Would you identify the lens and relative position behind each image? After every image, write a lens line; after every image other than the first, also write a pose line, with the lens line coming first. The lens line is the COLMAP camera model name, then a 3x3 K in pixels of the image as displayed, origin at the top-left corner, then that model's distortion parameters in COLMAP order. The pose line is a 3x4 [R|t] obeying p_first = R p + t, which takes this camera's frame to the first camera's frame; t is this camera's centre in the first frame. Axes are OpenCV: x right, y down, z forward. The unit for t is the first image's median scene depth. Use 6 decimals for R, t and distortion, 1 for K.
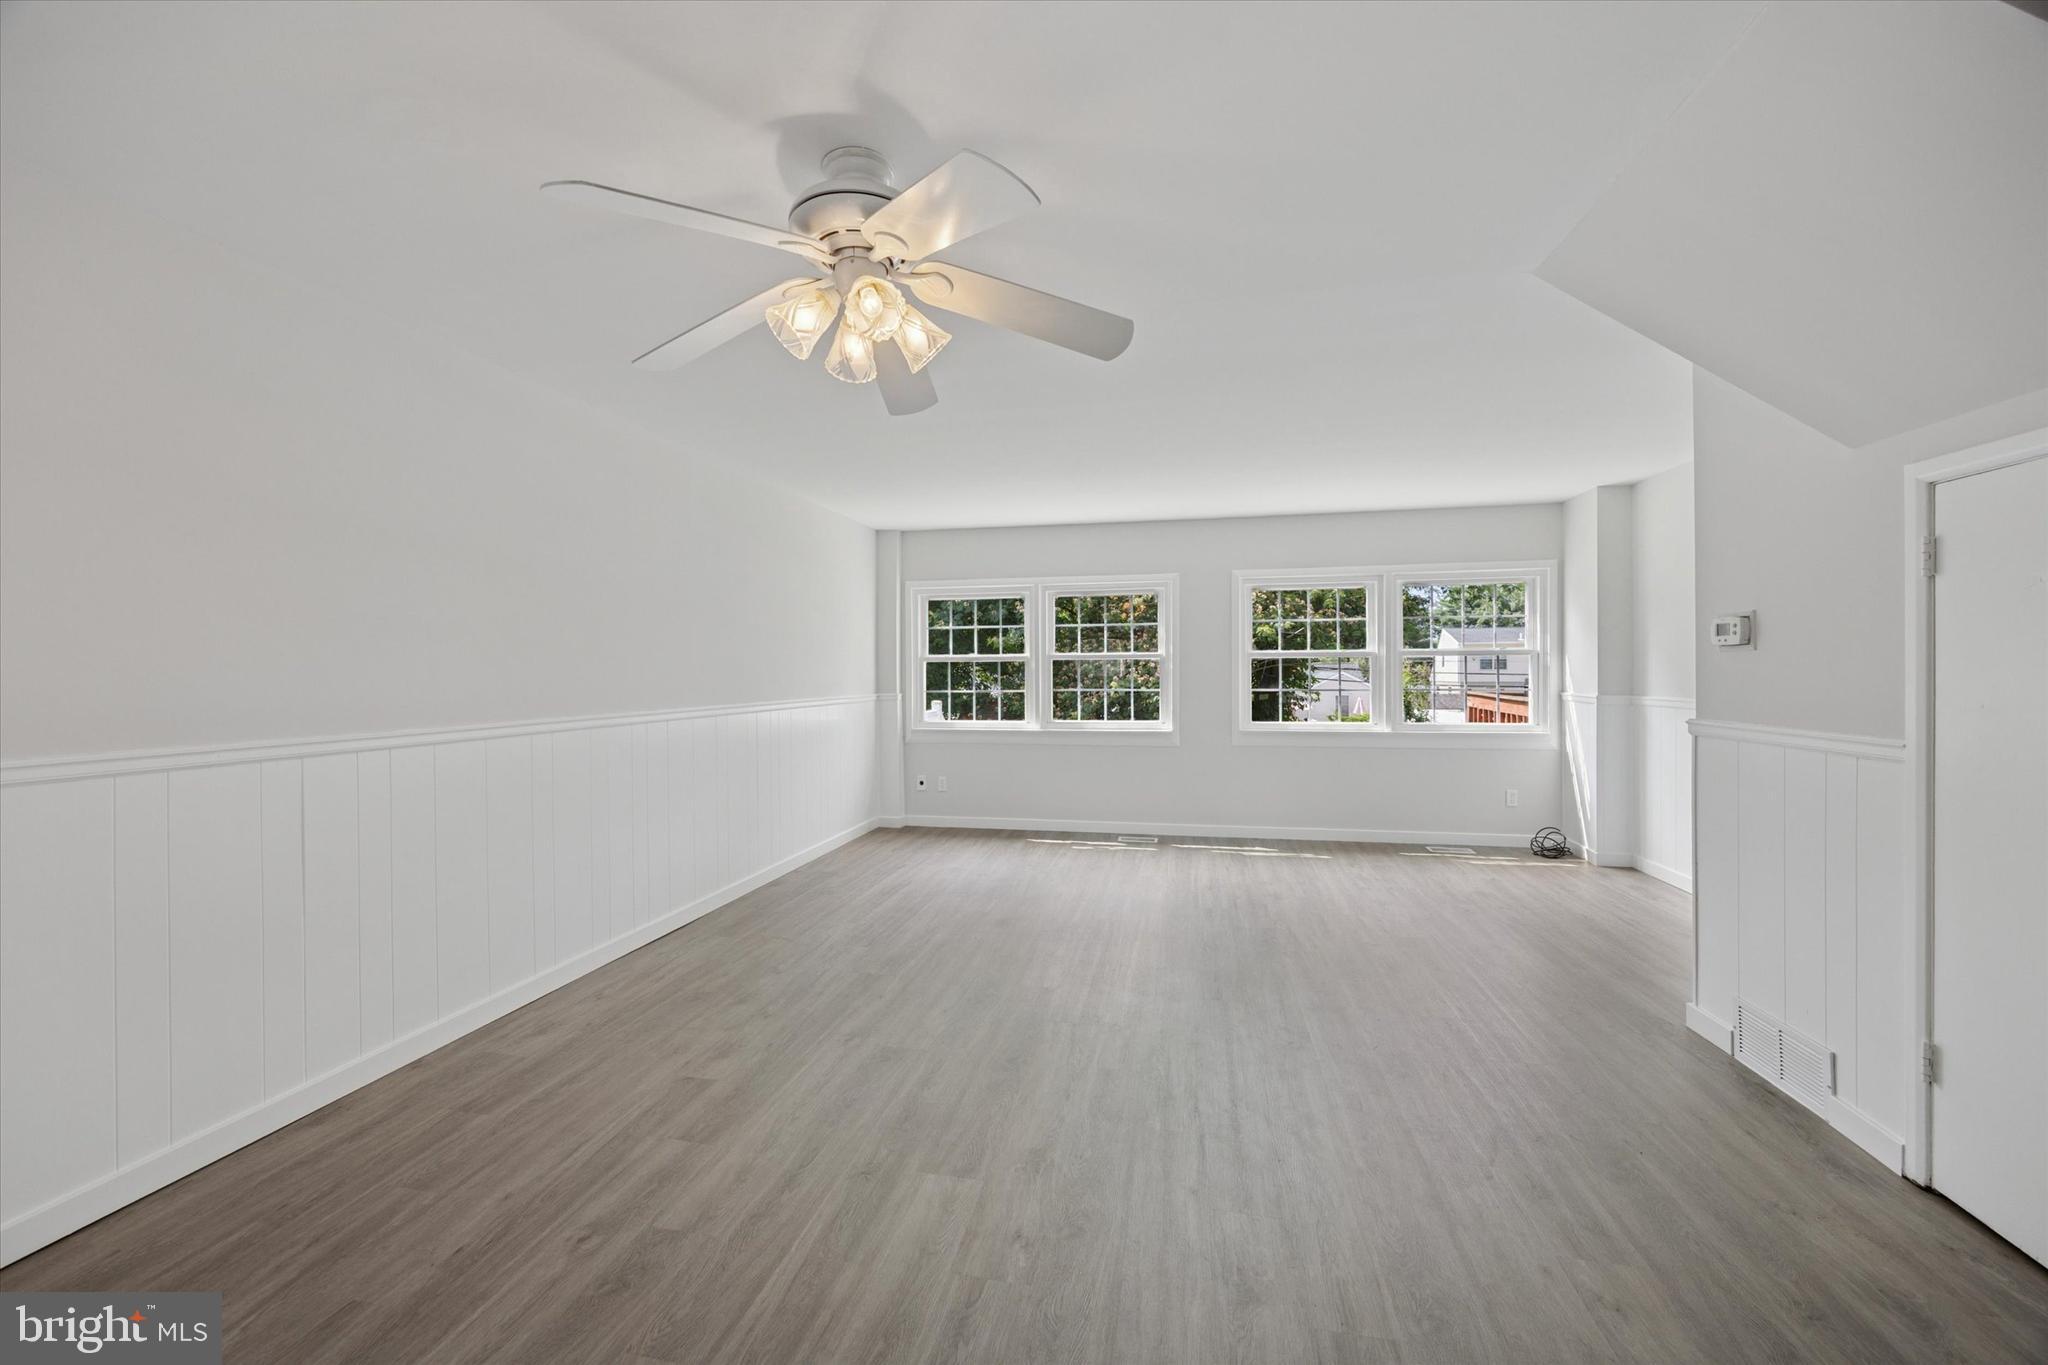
lens RADIAL K [[800.8, 0, 1014.9], [0, 800.8, 677.9], [0, 0, 1]] dist [-0.000448, 0.000517]
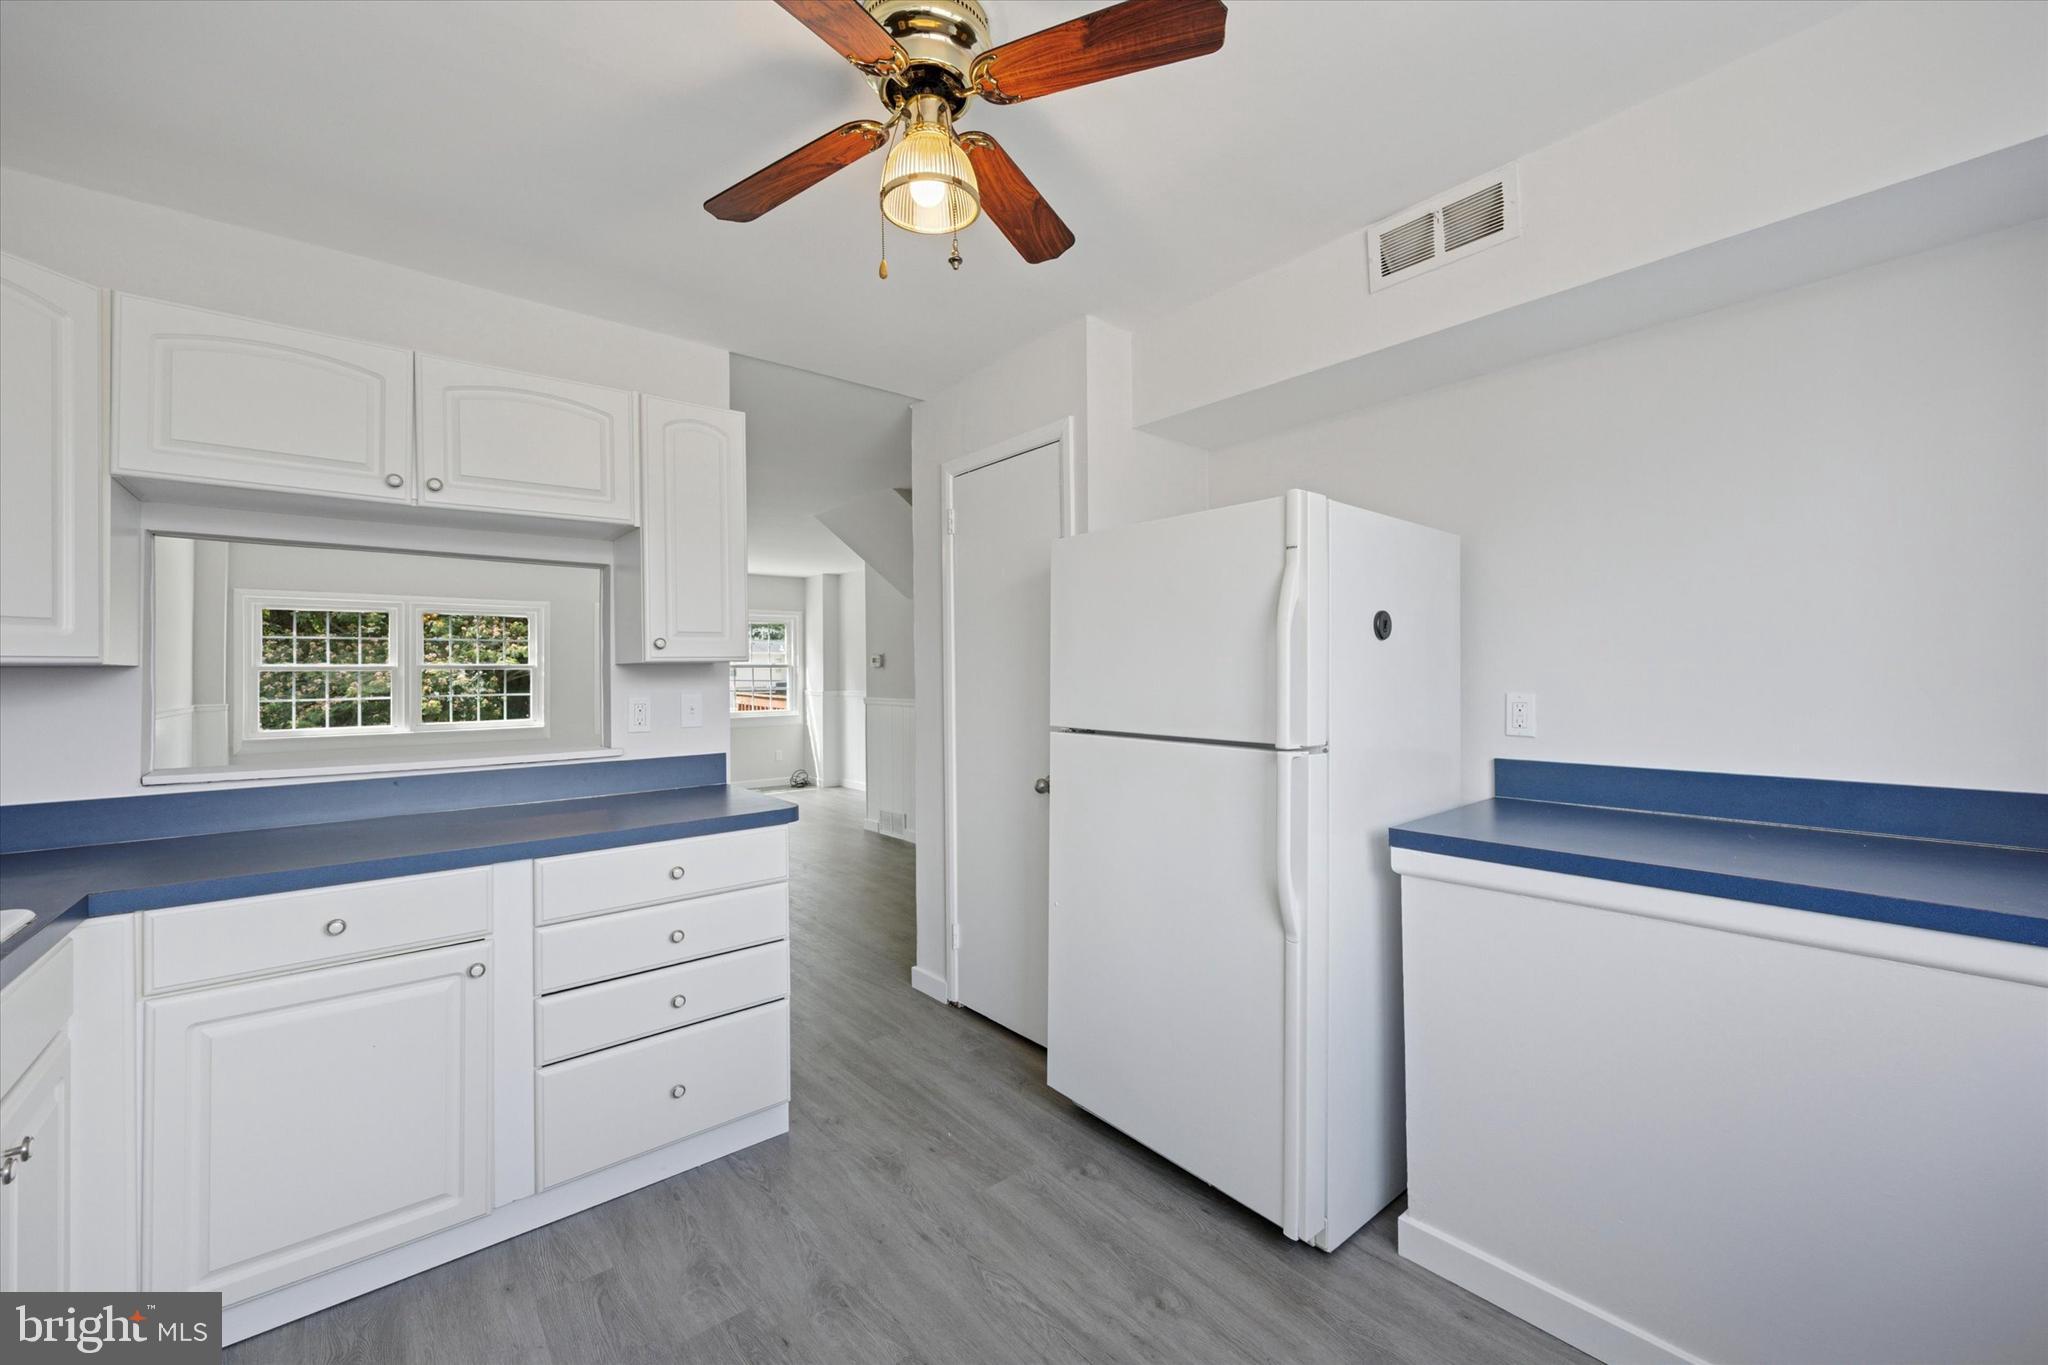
lens RADIAL K [[800.8, 0, 1026.4], [0, 800.8, 665.3], [0, 0, 1]] dist [-0.000448, 0.000517]
pose [[0.618635, 0.007276, 0.785645, -0.400950], [0.011666, 0.999762, -0.018446, 0.003234], [-0.785592, 0.020577, 0.618403, -0.467865]]
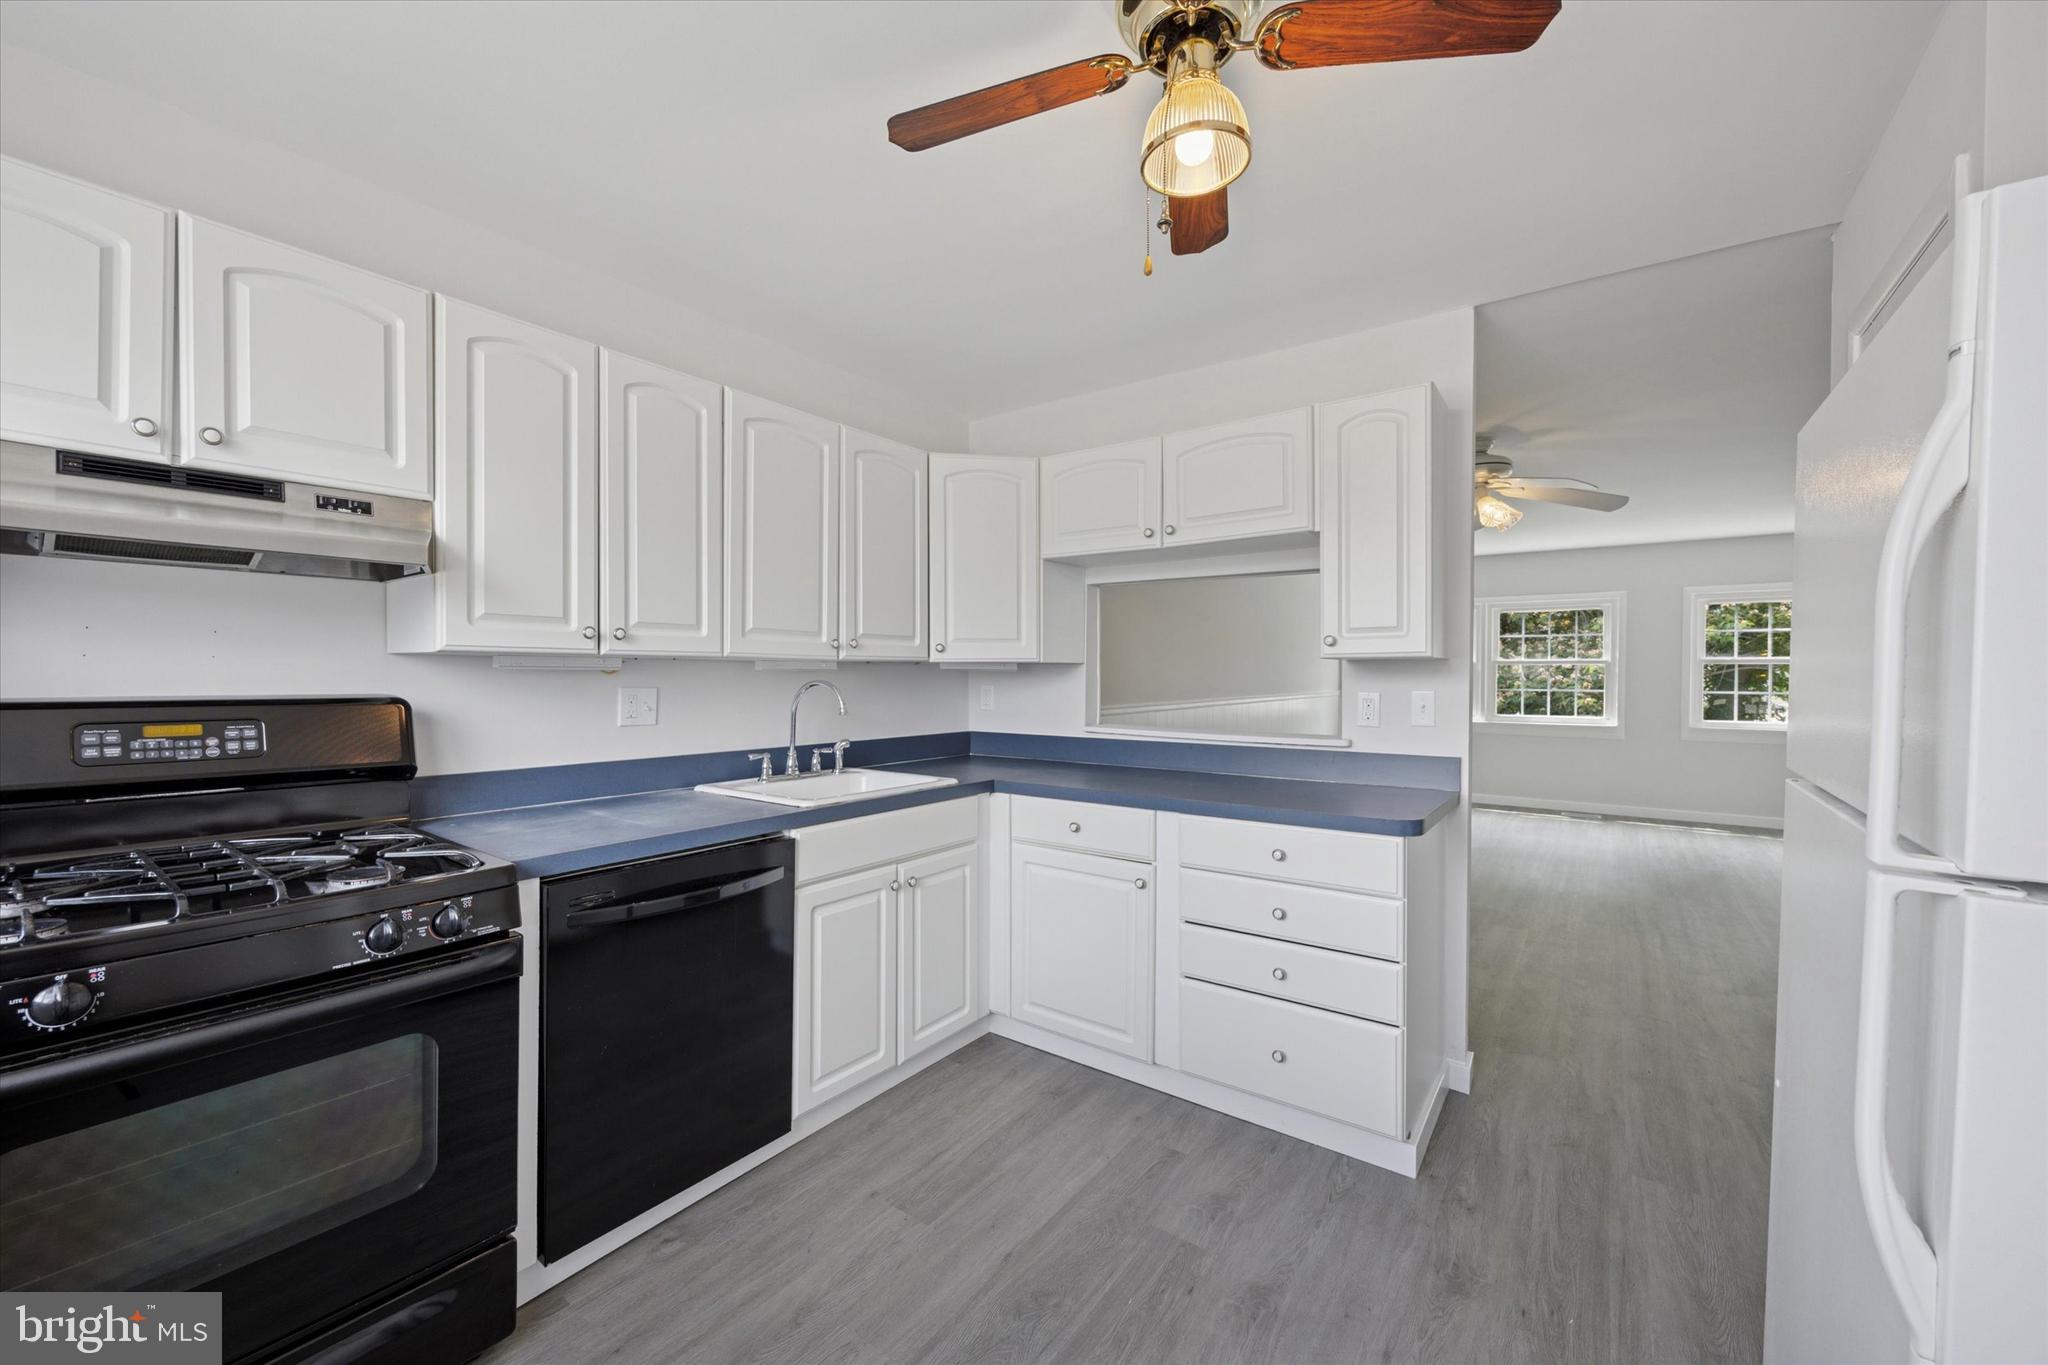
lens RADIAL K [[800.8, 0, 1016.4], [0, 800.8, 683.2], [0, 0, 1]] dist [-0.000448, 0.000517]
pose [[0.912408, 0.012712, -0.409083, -0.156353], [-0.009945, 0.999911, 0.008890, 0.002855], [0.409160, -0.004043, 0.912454, -0.528559]]
